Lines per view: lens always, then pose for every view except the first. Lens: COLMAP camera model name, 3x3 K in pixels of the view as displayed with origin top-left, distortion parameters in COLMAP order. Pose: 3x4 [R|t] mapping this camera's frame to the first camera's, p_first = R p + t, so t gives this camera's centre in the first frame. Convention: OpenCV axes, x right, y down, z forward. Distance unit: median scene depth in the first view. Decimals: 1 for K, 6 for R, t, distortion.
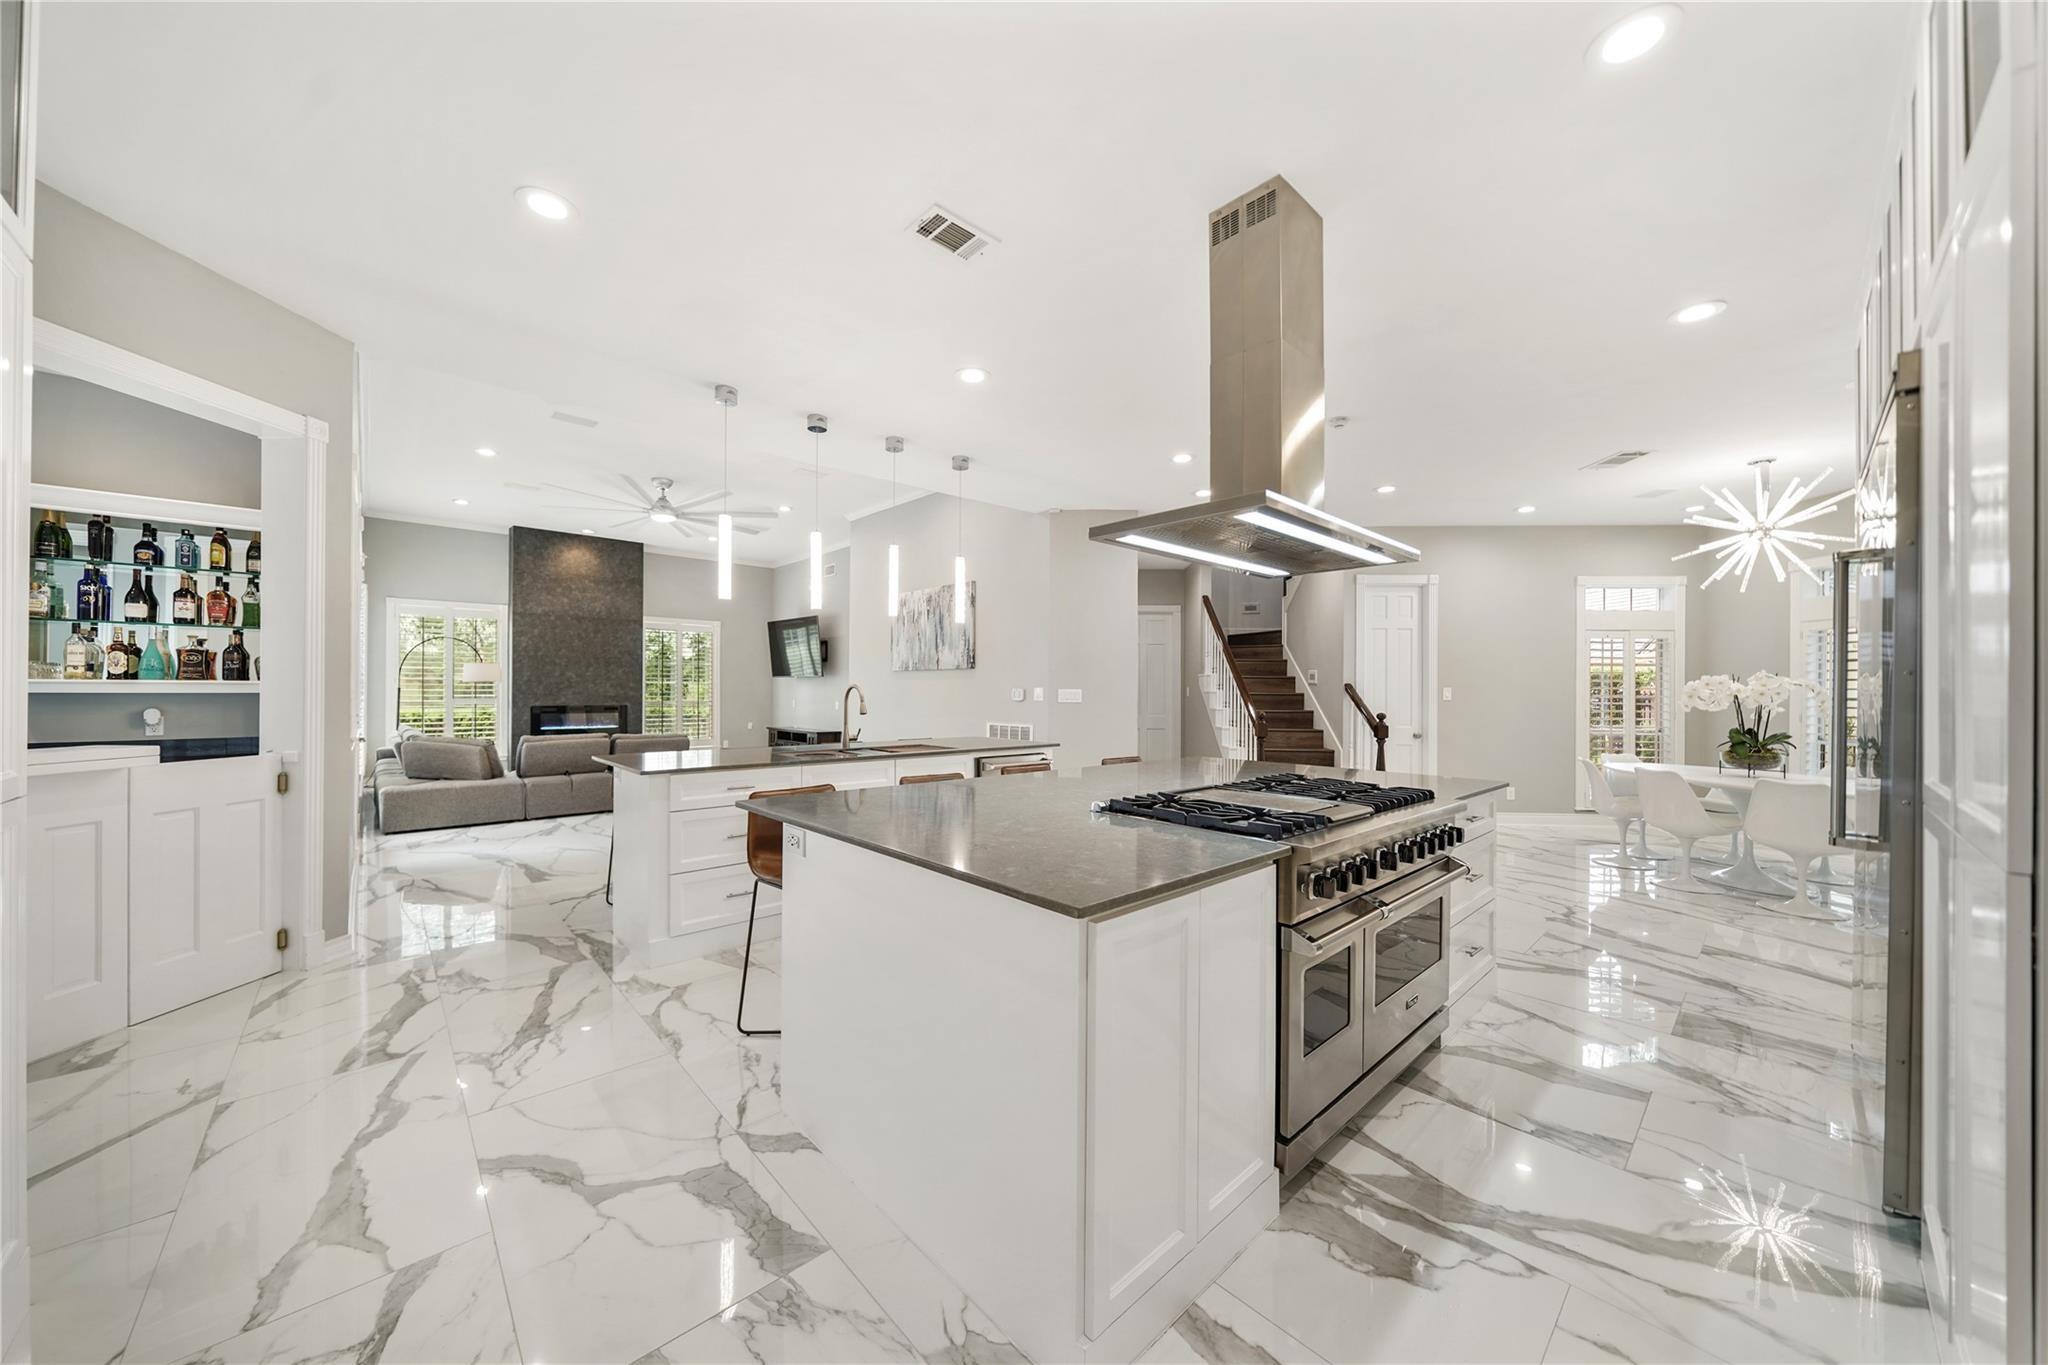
lens RADIAL K [[707.6, 0, 1010.1], [0, 707.6, 691.9], [0, 0, 1]] dist [0.000474, -0.000149]
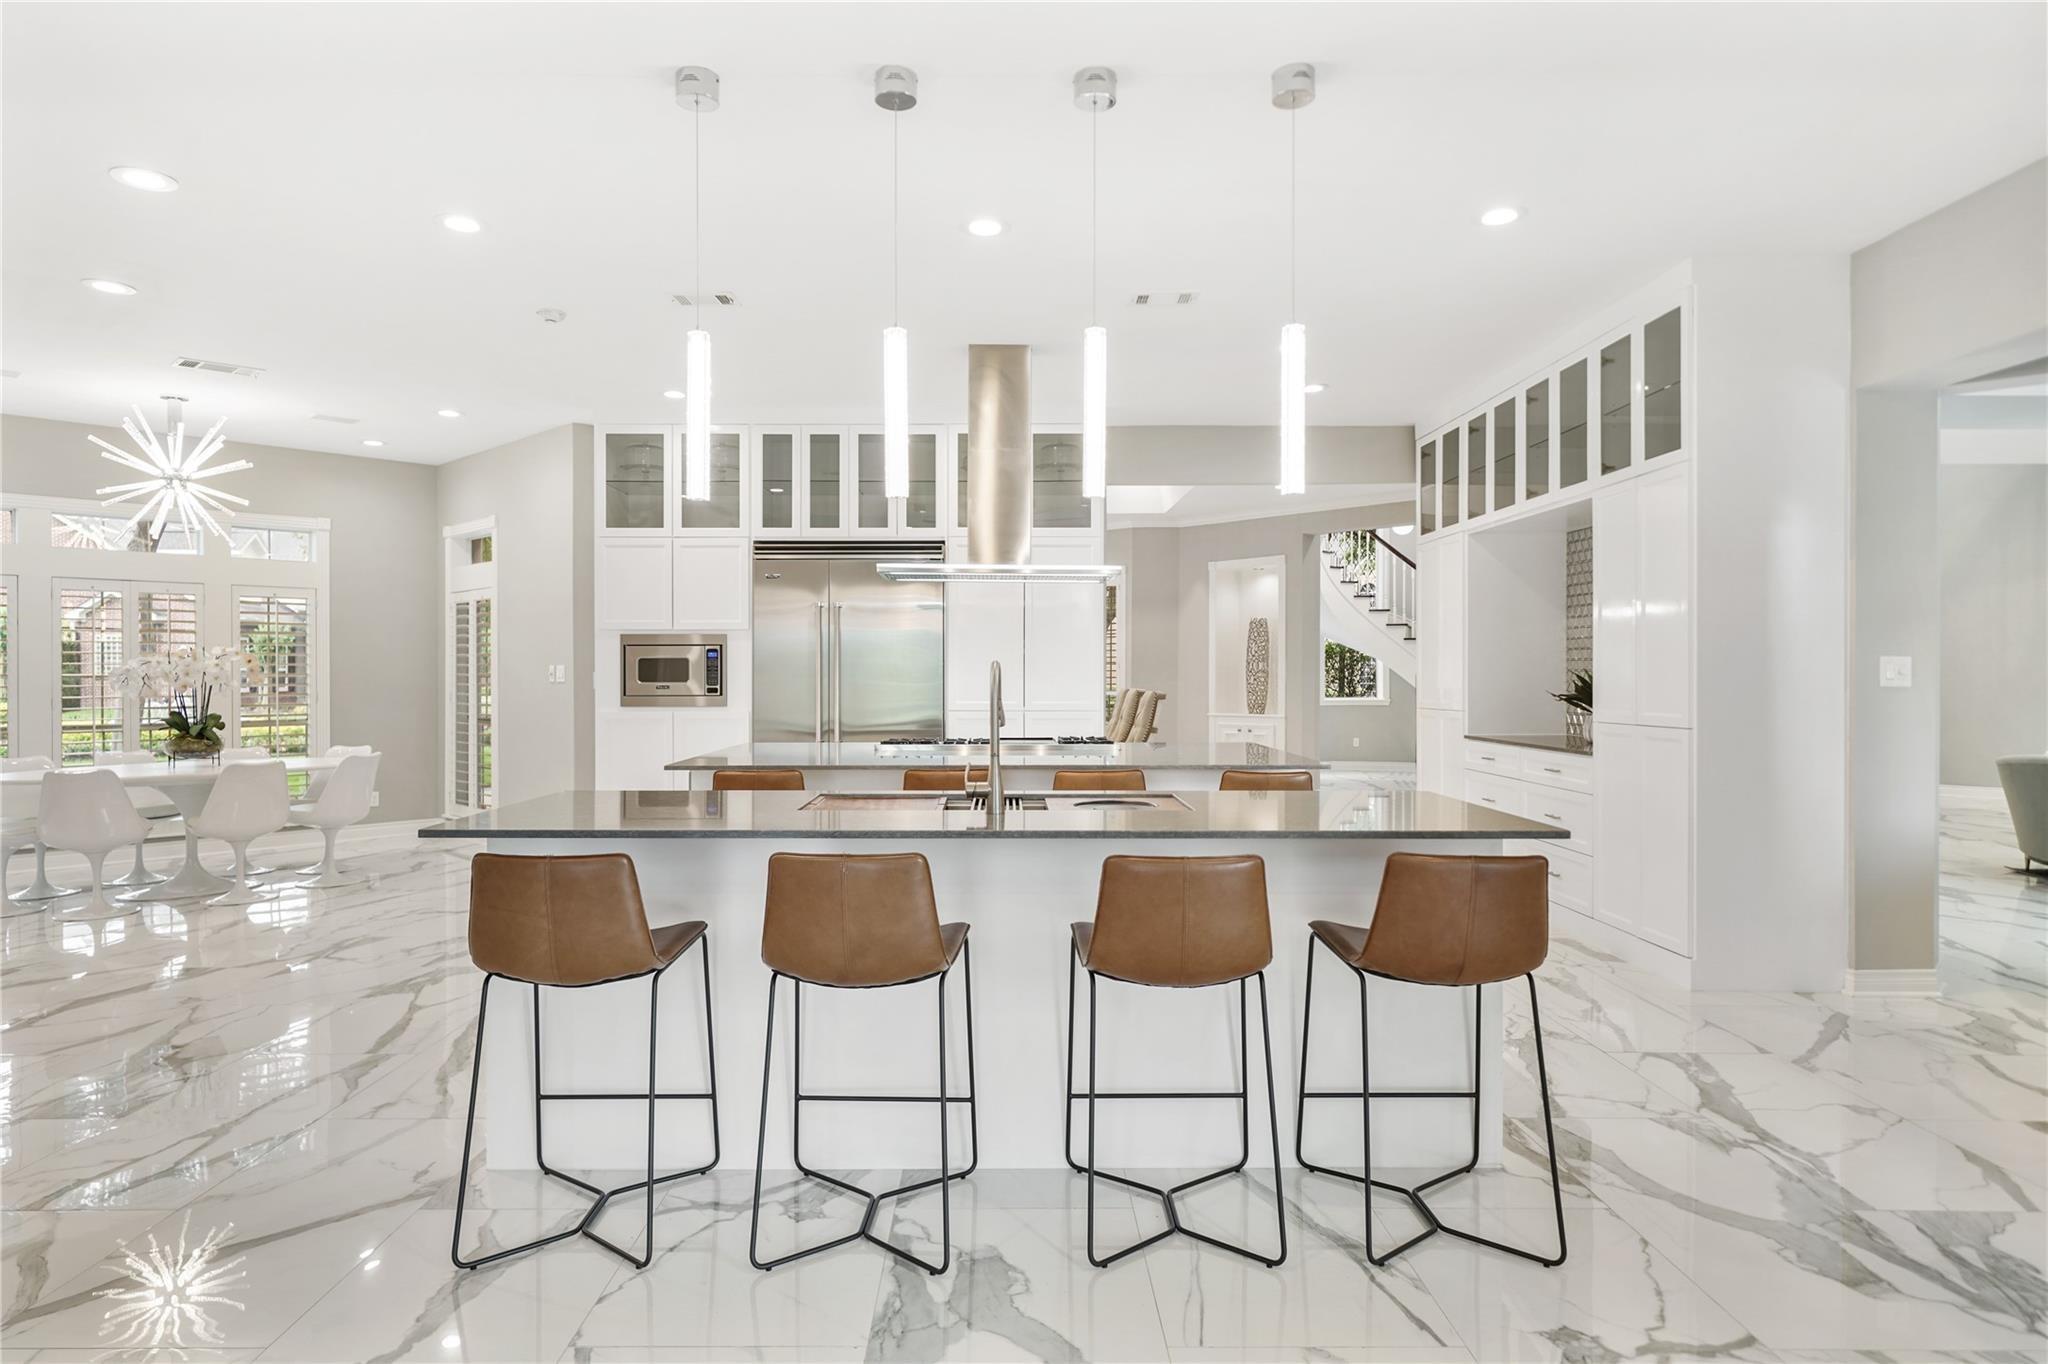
lens RADIAL K [[1176.5, 0, 1024.0], [0, 1176.5, 682.0], [0, 0, 1]] dist [-0.003094, -0.000984]
pose [[-0.747742, -0.012197, 0.663877, -0.412054], [-0.002887, 0.999882, 0.015118, -0.004764], [-0.663983, 0.009388, -0.747689, 0.887046]]
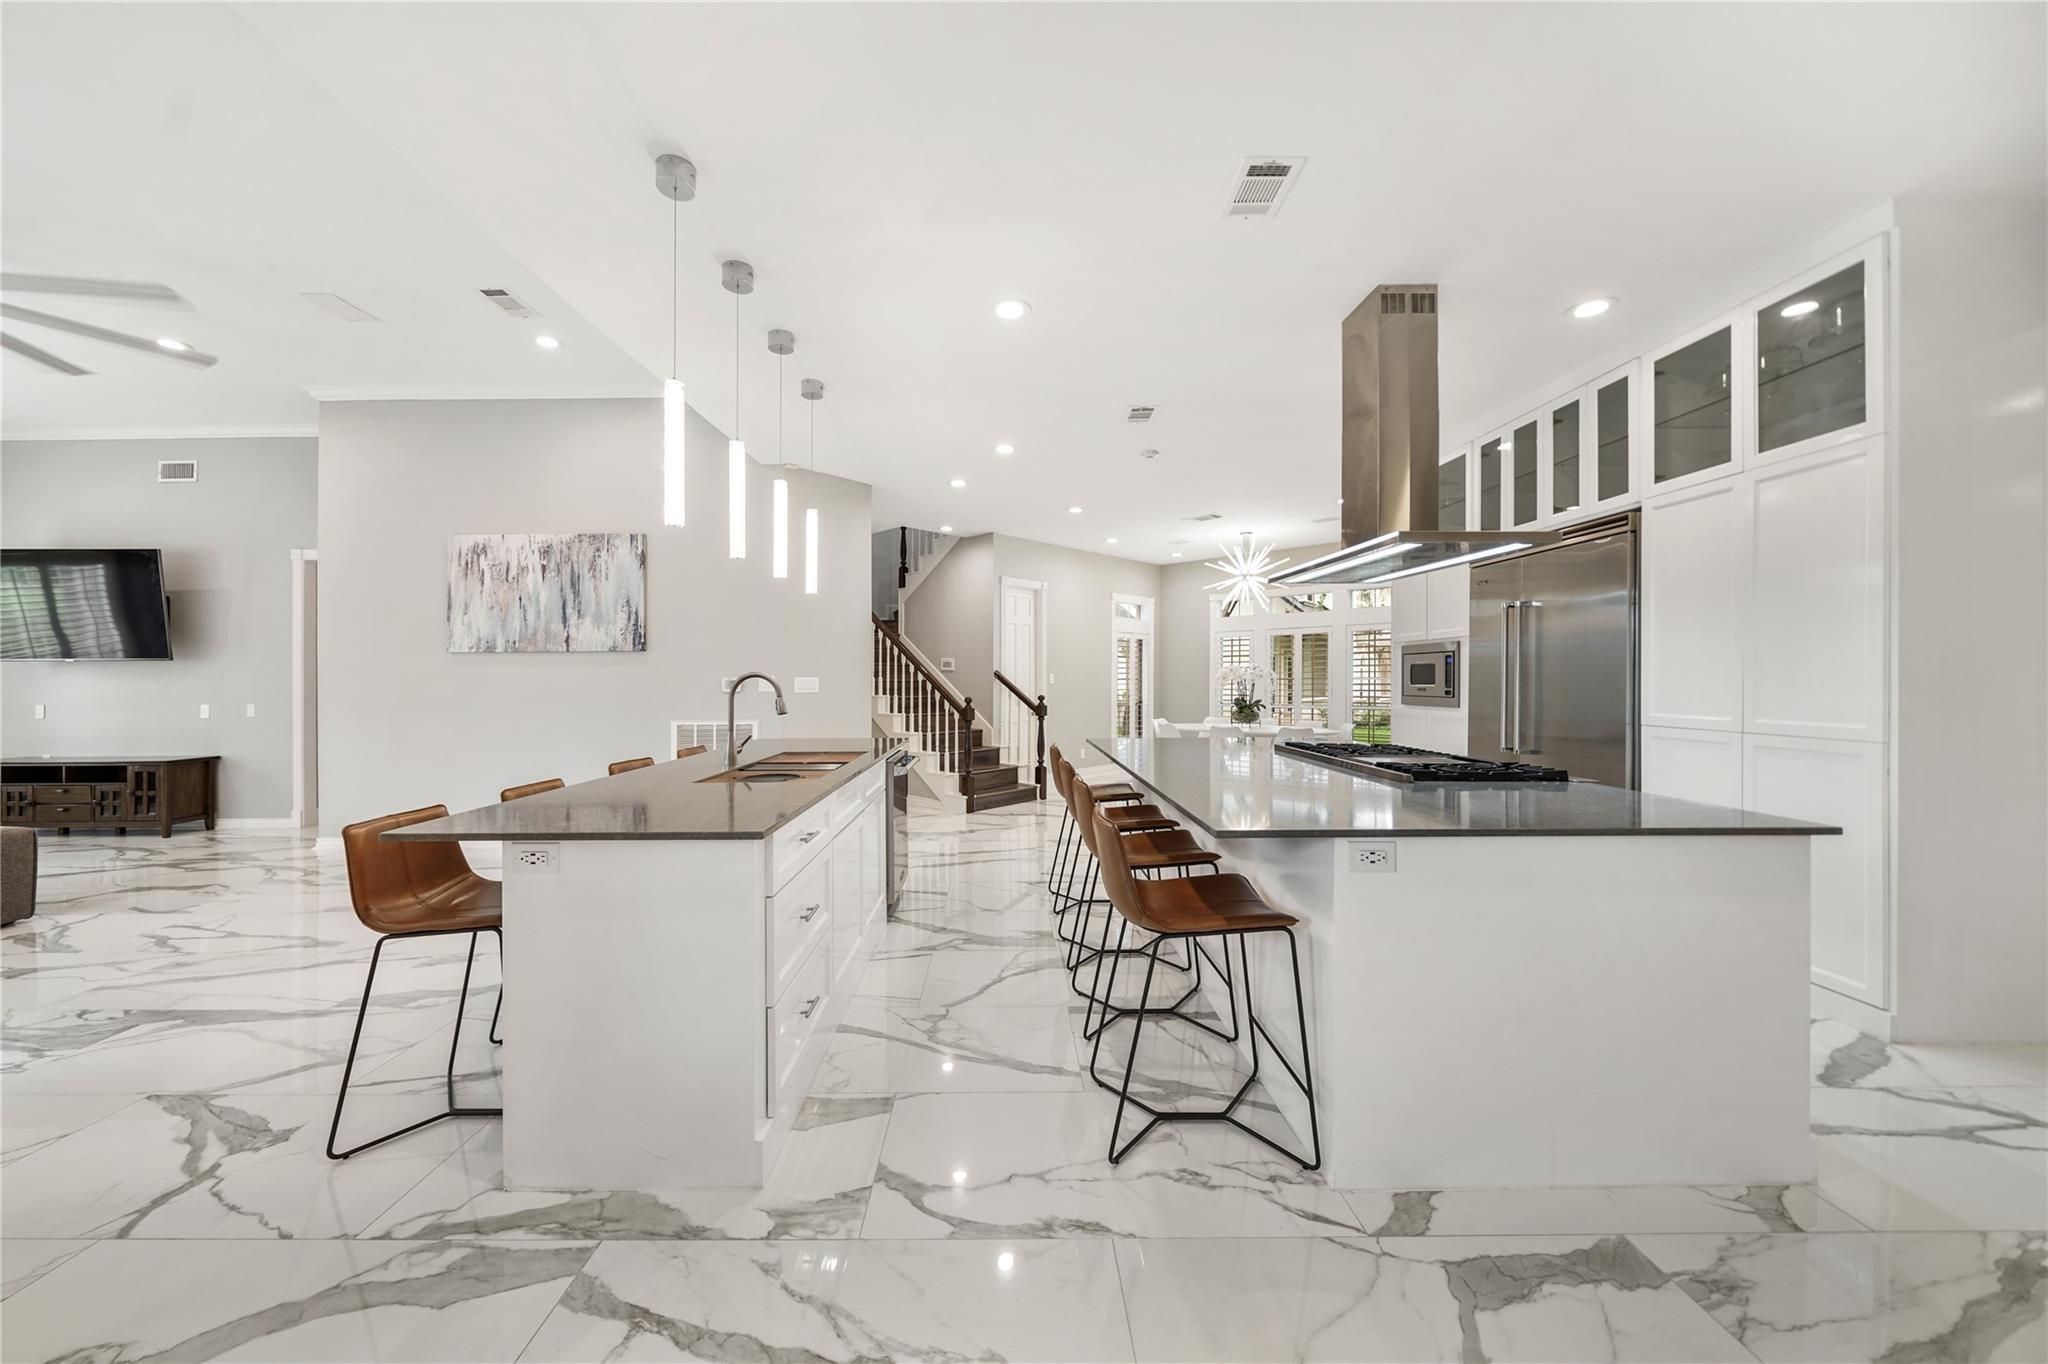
lens RADIAL K [[707.4, 0, 999.8], [0, 707.4, 679.5], [0, 0, 1]] dist [-0.004986, -0.000118]
pose [[0.672213, -0.010831, 0.740278, -0.331206], [0.011513, 0.999925, 0.004175, -0.001742], [-0.740268, 0.005716, 0.672288, 0.207492]]
